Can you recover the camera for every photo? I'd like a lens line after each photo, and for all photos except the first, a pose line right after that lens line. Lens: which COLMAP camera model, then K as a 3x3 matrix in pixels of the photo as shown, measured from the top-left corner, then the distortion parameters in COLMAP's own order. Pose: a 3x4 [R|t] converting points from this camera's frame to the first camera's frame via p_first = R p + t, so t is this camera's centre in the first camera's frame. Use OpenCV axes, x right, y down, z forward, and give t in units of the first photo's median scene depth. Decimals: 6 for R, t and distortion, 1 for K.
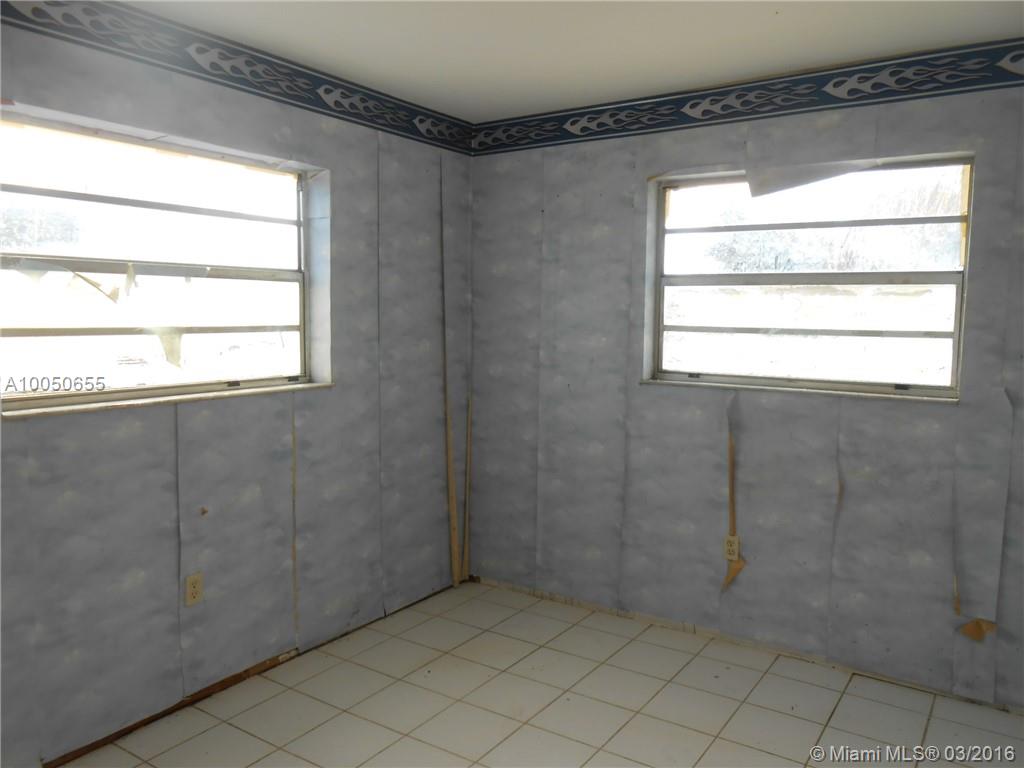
lens RADIAL K [[793.0, 0, 516.8], [0, 793.0, 378.0], [0, 0, 1]] dist [-0.040318, 0.057994]
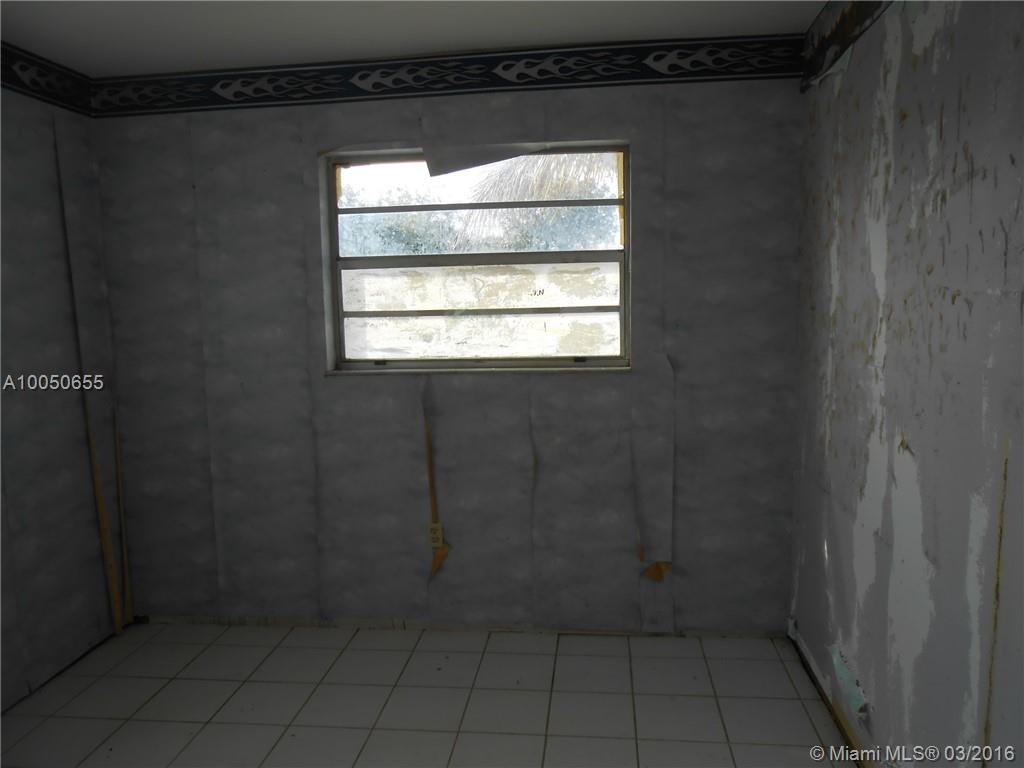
lens RADIAL K [[793.0, 0, 504.6], [0, 793.0, 377.1], [0, 0, 1]] dist [-0.040318, 0.057994]
pose [[0.889542, -0.082930, 0.449264, -0.077196], [0.072627, 0.996551, 0.040153, -0.014016], [-0.451044, -0.003089, 0.892496, 0.081695]]
